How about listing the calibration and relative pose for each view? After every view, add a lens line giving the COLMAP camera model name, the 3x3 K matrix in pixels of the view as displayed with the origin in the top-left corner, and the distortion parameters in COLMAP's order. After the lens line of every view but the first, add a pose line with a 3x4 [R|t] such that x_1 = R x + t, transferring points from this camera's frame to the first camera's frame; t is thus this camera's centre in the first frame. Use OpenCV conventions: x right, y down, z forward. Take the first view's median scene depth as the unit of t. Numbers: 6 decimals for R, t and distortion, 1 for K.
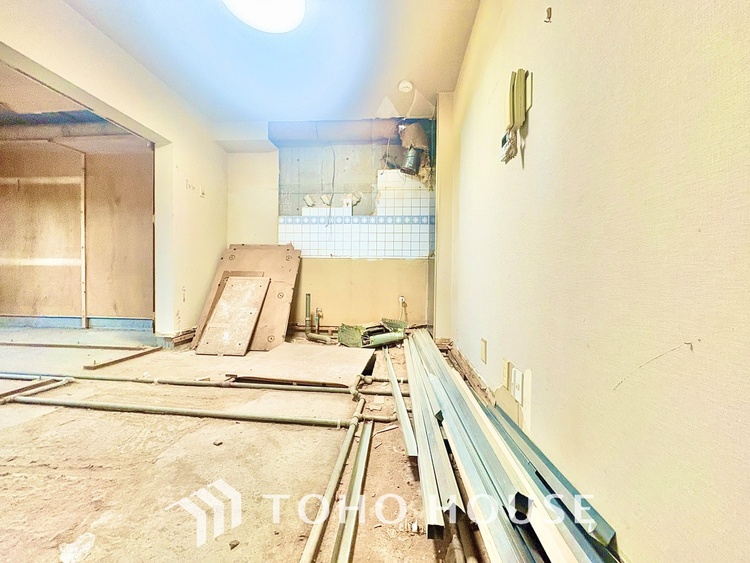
lens RADIAL K [[299.2, 0, 375.5], [0, 299.2, 281.7], [0, 0, 1]] dist [0.000229, 0.000291]
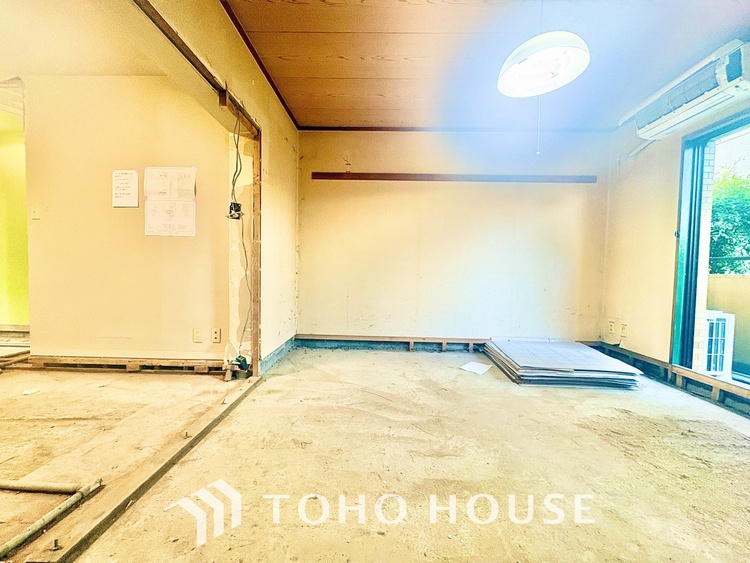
lens RADIAL K [[299.2, 0, 375.5], [0, 299.2, 281.7], [0, 0, 1]] dist [0.000229, 0.000291]
pose [[-0.997558, -0.030635, -0.062768, -0.874932], [-0.034234, 0.997783, 0.057078, -0.072615], [0.060880, 0.059087, -0.996395, 0.818732]]
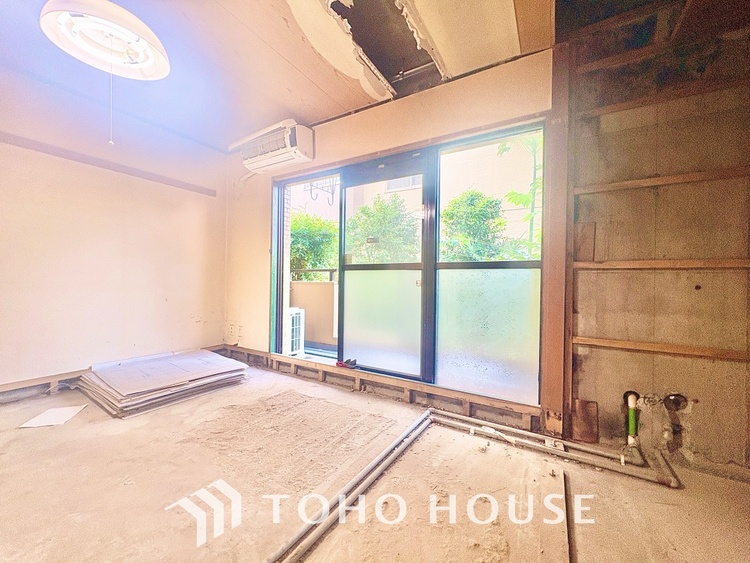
lens RADIAL K [[299.2, 0, 375.5], [0, 299.2, 281.7], [0, 0, 1]] dist [0.000229, 0.000291]
pose [[-0.438279, -0.020220, -0.898612, -0.949761], [-0.040236, 0.999186, -0.002859, -0.085900], [0.897938, 0.034903, -0.438735, 0.838799]]
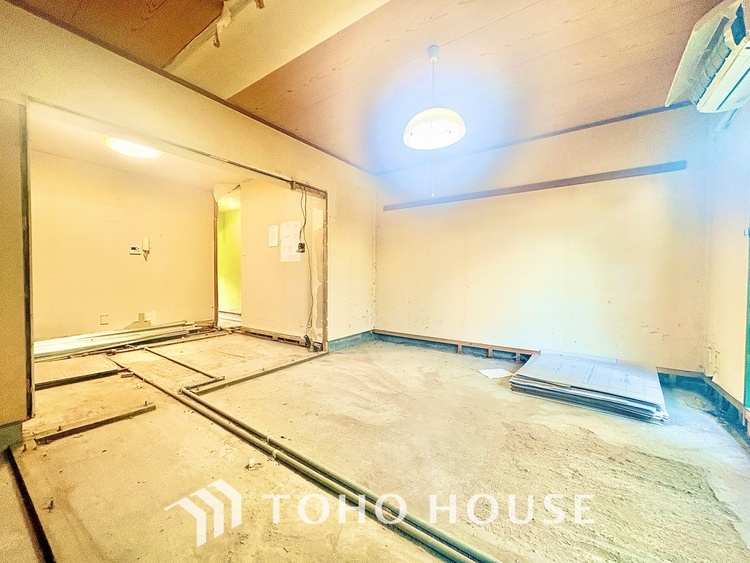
lens RADIAL K [[299.2, 0, 375.5], [0, 299.2, 281.7], [0, 0, 1]] dist [0.000229, 0.000291]
pose [[-0.866113, -0.029434, 0.498981, -1.316274], [-0.006542, 0.998847, 0.047565, -0.102788], [-0.499806, 0.037932, -0.865306, 0.940906]]
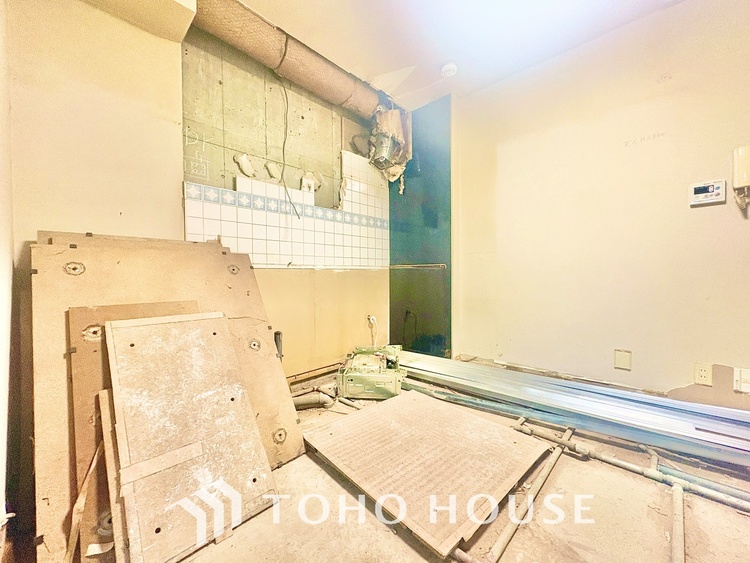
lens RADIAL K [[299.2, 0, 375.5], [0, 299.2, 281.7], [0, 0, 1]] dist [0.000229, 0.000291]
pose [[0.630659, -0.037806, 0.775138, -0.522586], [0.033775, 0.999203, 0.021254, -0.059118], [-0.775324, 0.012776, 0.631434, 0.469698]]
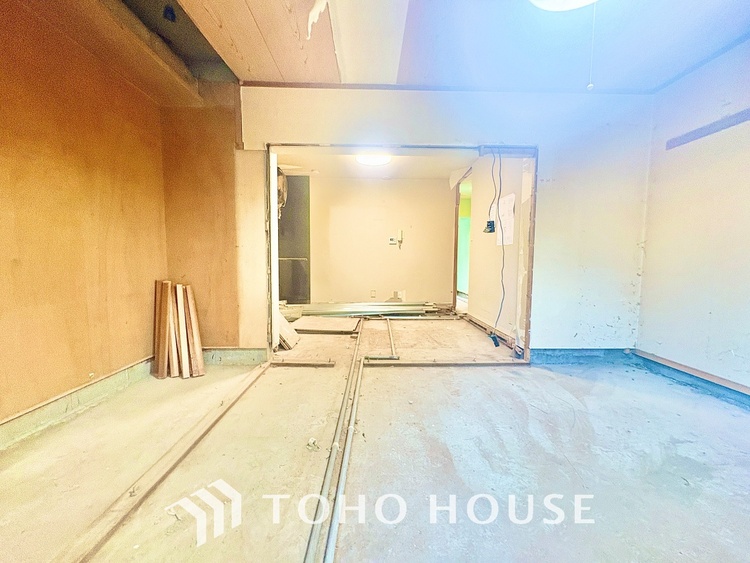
lens RADIAL K [[299.2, 0, 375.5], [0, 299.2, 281.7], [0, 0, 1]] dist [0.000229, 0.000291]
pose [[-0.103923, -0.085920, 0.990867, -1.380270], [0.010668, 0.996108, 0.087493, -0.093489], [-0.994528, 0.019663, -0.102602, 0.614553]]
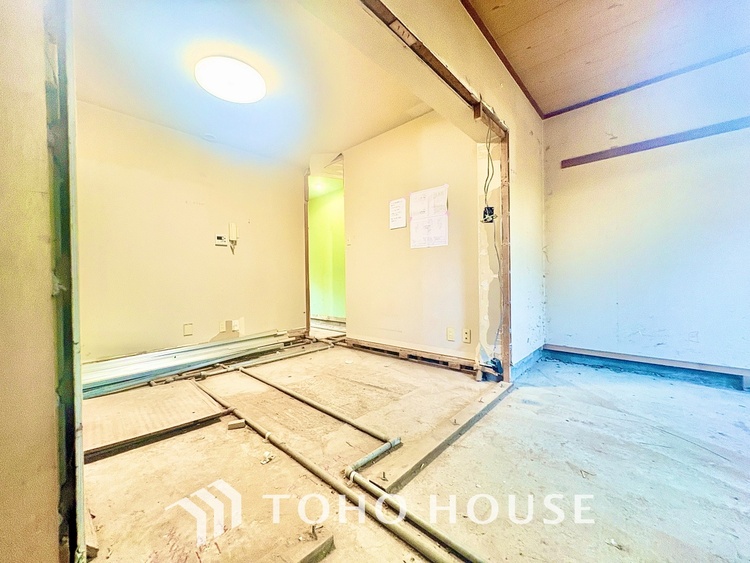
lens RADIAL K [[299.2, 0, 375.5], [0, 299.2, 281.7], [0, 0, 1]] dist [0.000229, 0.000291]
pose [[-0.792598, -0.008327, 0.609688, -0.824278], [0.016290, 0.999261, 0.034826, -0.059153], [-0.609527, 0.037535, -0.791876, 0.829839]]
